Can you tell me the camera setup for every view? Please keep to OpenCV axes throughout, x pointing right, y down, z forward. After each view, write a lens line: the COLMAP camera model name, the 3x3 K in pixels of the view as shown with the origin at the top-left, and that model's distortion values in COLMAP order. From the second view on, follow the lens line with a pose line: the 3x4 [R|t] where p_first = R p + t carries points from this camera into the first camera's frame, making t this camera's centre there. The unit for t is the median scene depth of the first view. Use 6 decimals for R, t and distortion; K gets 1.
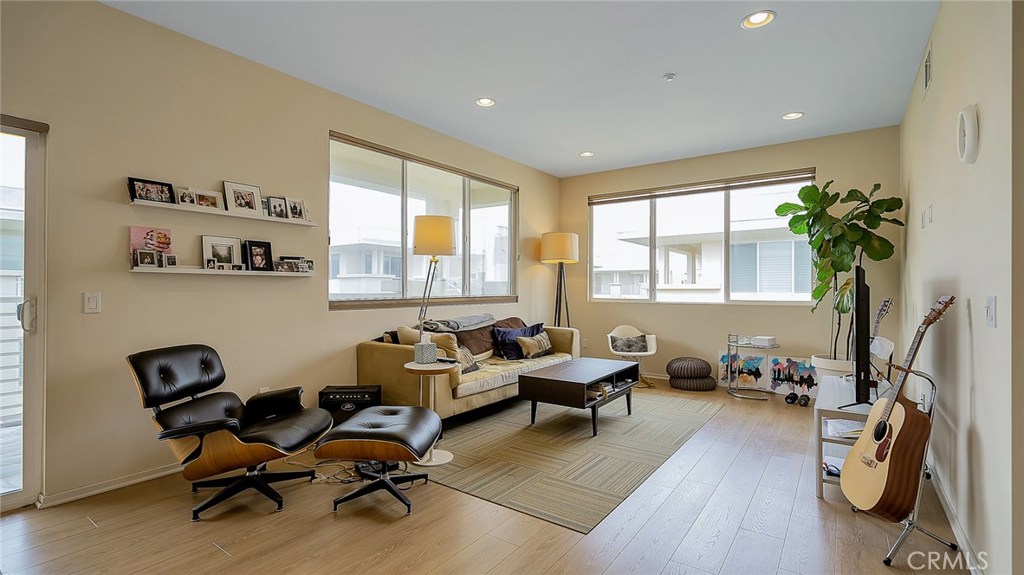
lens RADIAL K [[467.3, 0, 486.1], [0, 467.3, 275.5], [0, 0, 1]] dist [-0.002831, 0.004338]
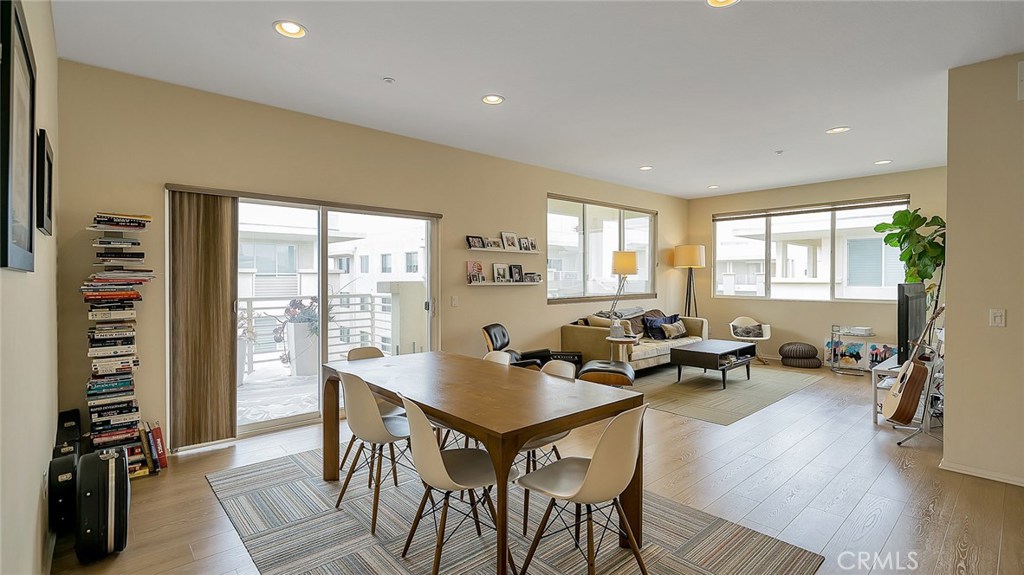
lens RADIAL K [[467.3, 0, 493.0], [0, 467.3, 273.1], [0, 0, 1]] dist [-0.002831, 0.004338]
pose [[0.981274, -0.001597, -0.192608, -0.177386], [0.005521, 0.999788, 0.019838, -0.057475], [0.192536, -0.020530, 0.981075, -0.524322]]
